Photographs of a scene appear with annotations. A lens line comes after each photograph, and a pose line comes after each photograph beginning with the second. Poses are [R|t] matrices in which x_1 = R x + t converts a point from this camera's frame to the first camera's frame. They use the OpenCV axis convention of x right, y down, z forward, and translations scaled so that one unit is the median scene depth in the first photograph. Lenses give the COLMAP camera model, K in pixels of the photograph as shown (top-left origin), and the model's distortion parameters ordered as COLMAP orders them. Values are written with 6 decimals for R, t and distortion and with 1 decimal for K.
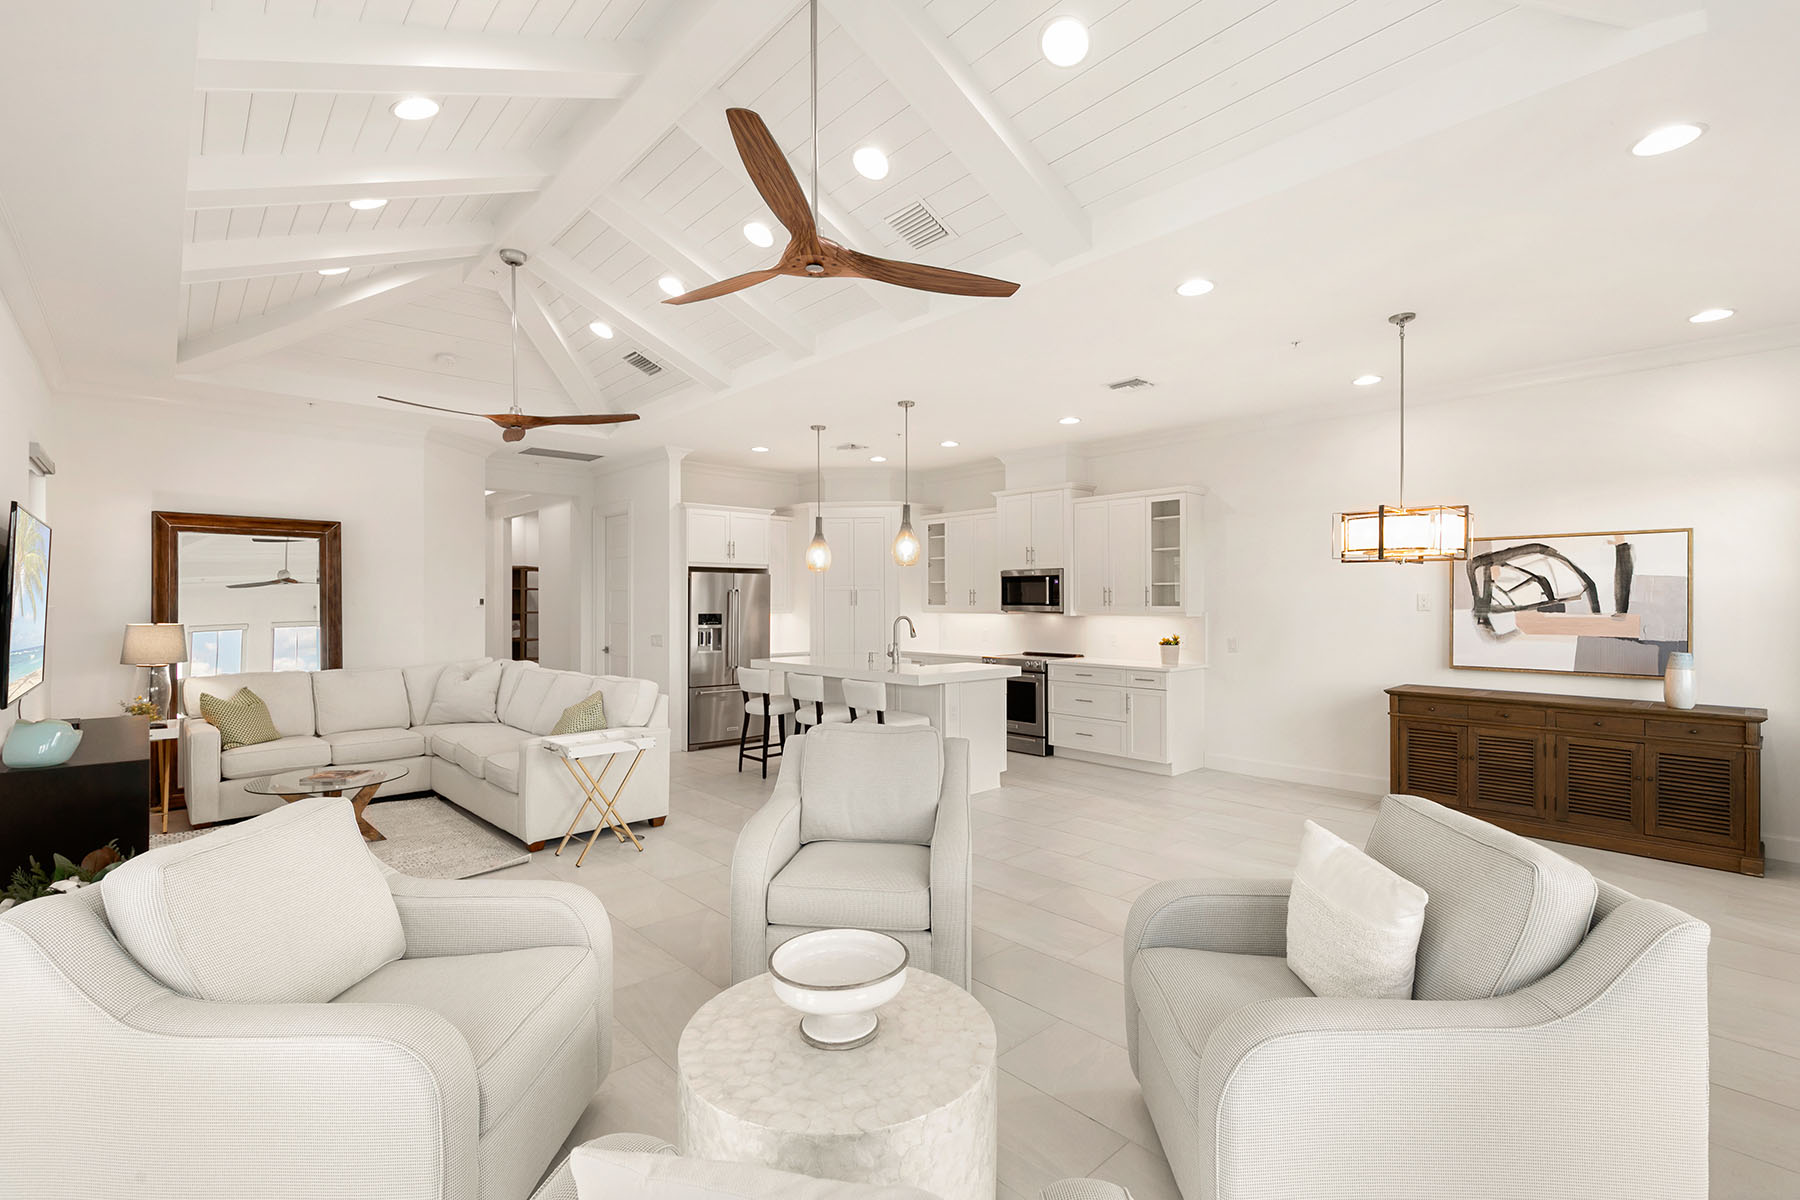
lens RADIAL K [[803.4, 0, 895.7], [0, 803.4, 601.2], [0, 0, 1]] dist [0.011813, -0.002160]
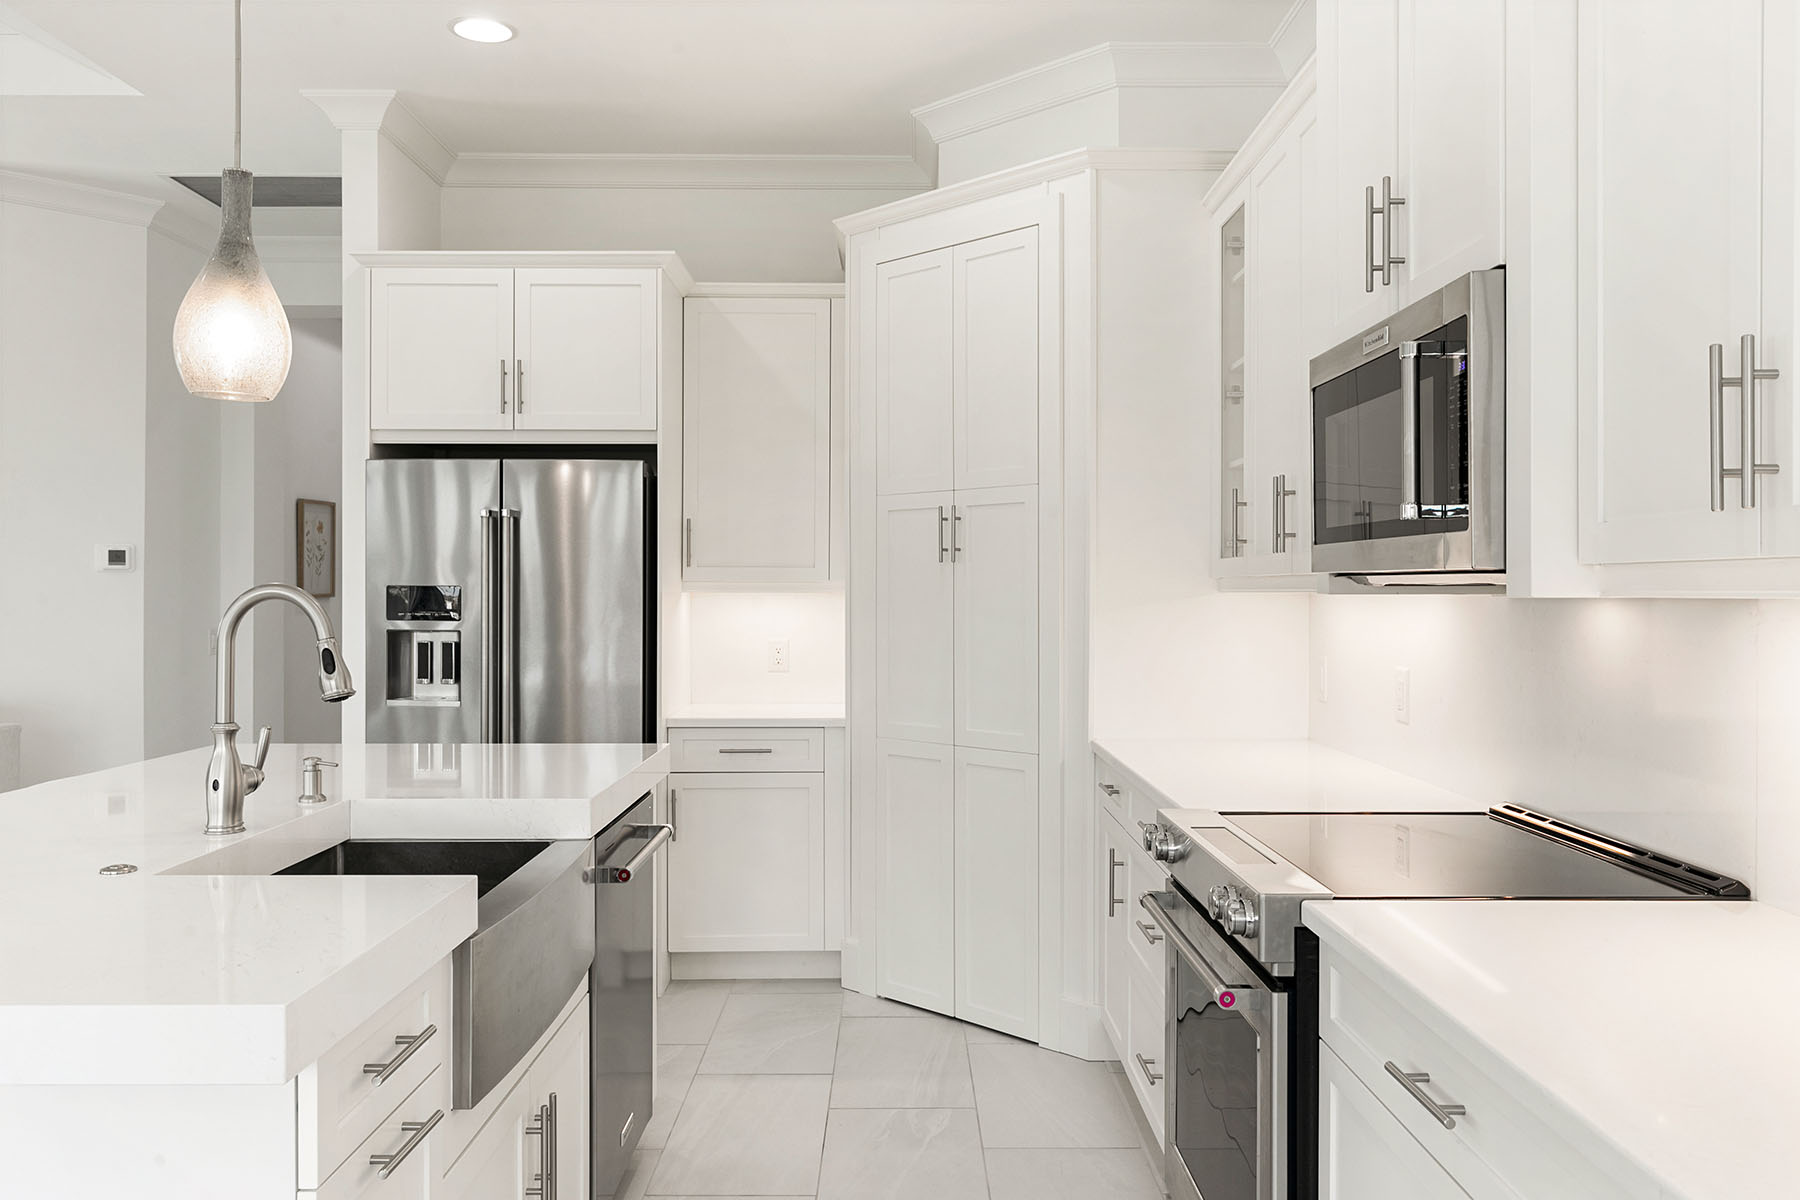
lens RADIAL K [[1362.8, 0, 893.5], [0, 1362.8, 600.7], [0, 0, 1]] dist [0.012500, -0.011578]
pose [[0.740250, 0.008190, -0.672282, 0.399703], [-0.005168, 0.999966, 0.006491, 0.024275], [0.672312, -0.001330, 0.740267, 1.029855]]
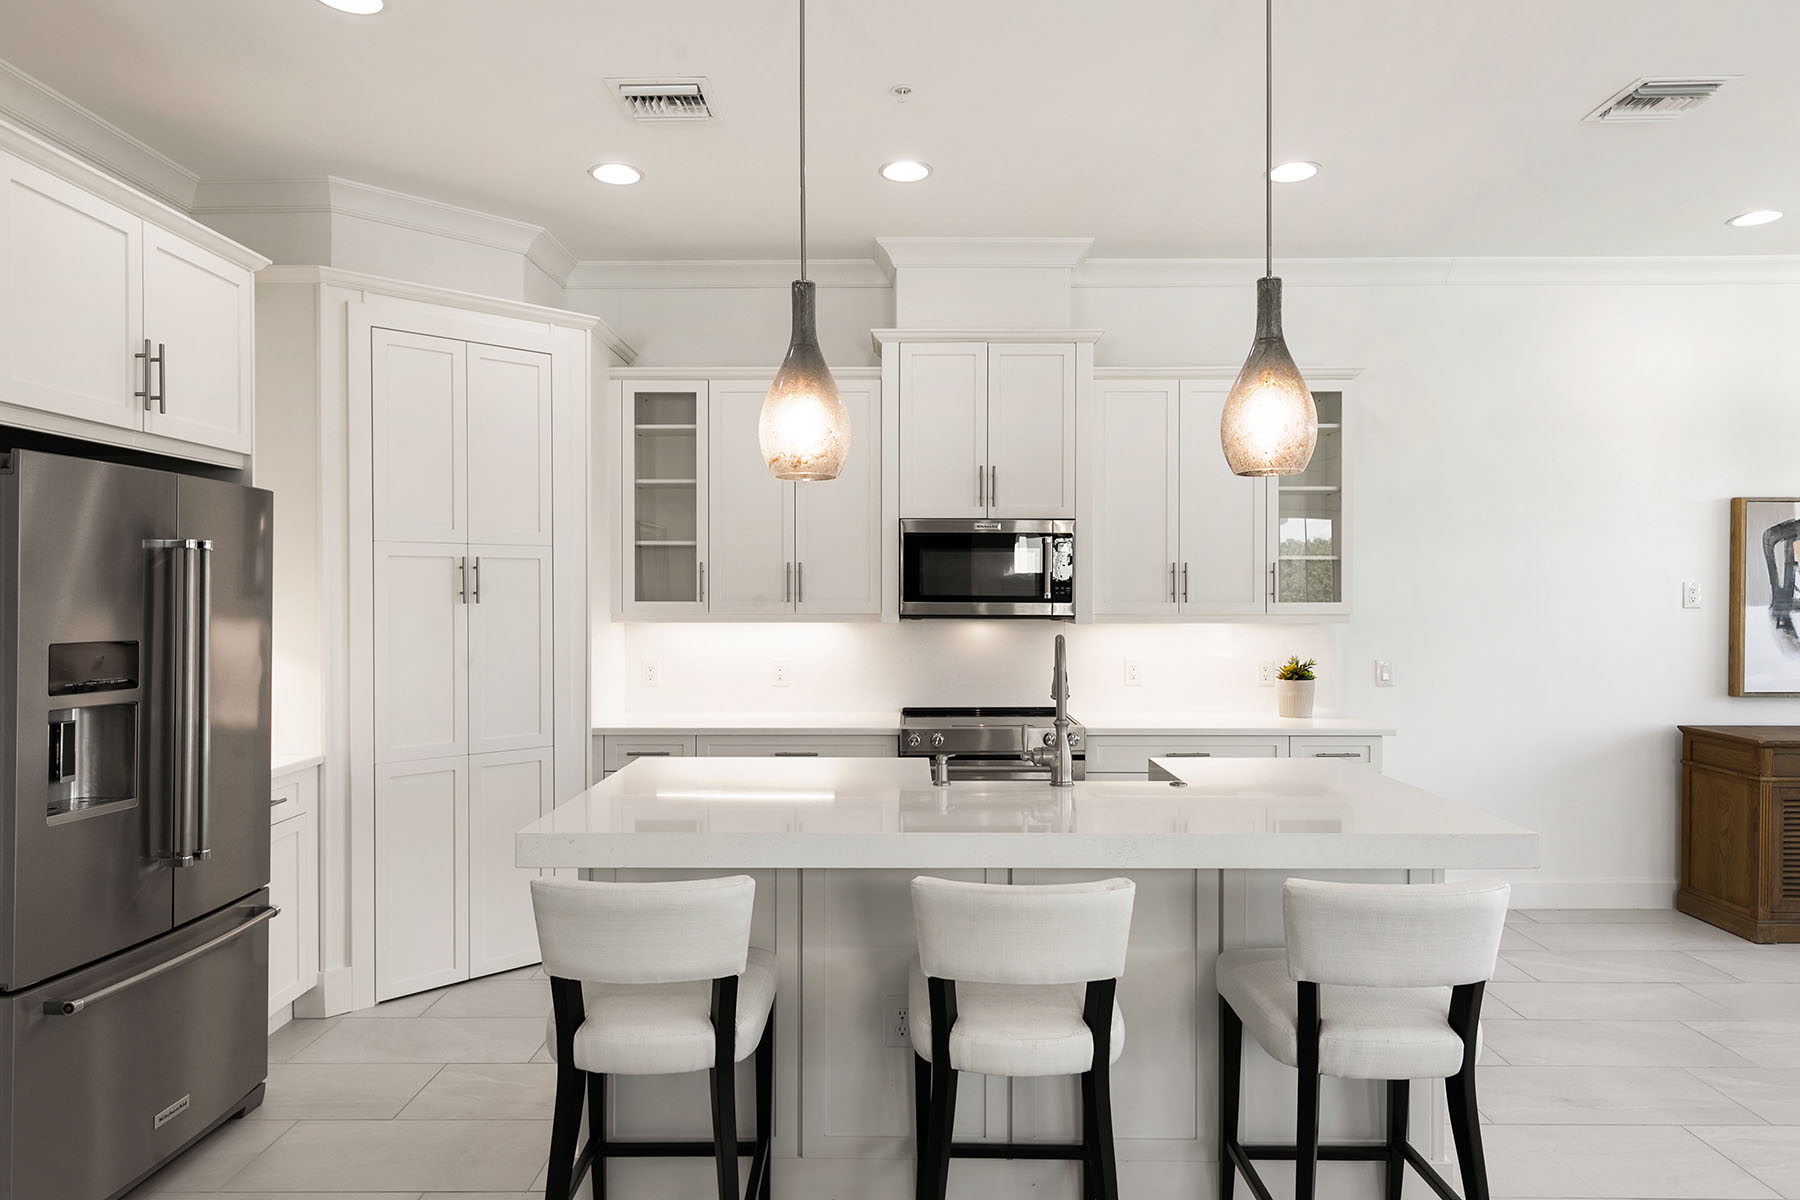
lens RADIAL K [[1144.1, 0, 902.1], [0, 1144.1, 600.2], [0, 0, 1]] dist [-0.006598, 0.010023]
pose [[0.679516, -0.002110, 0.733657, -0.447894], [-0.000902, 0.999993, 0.003711, 0.002861], [-0.733660, -0.003184, 0.679510, 0.880094]]
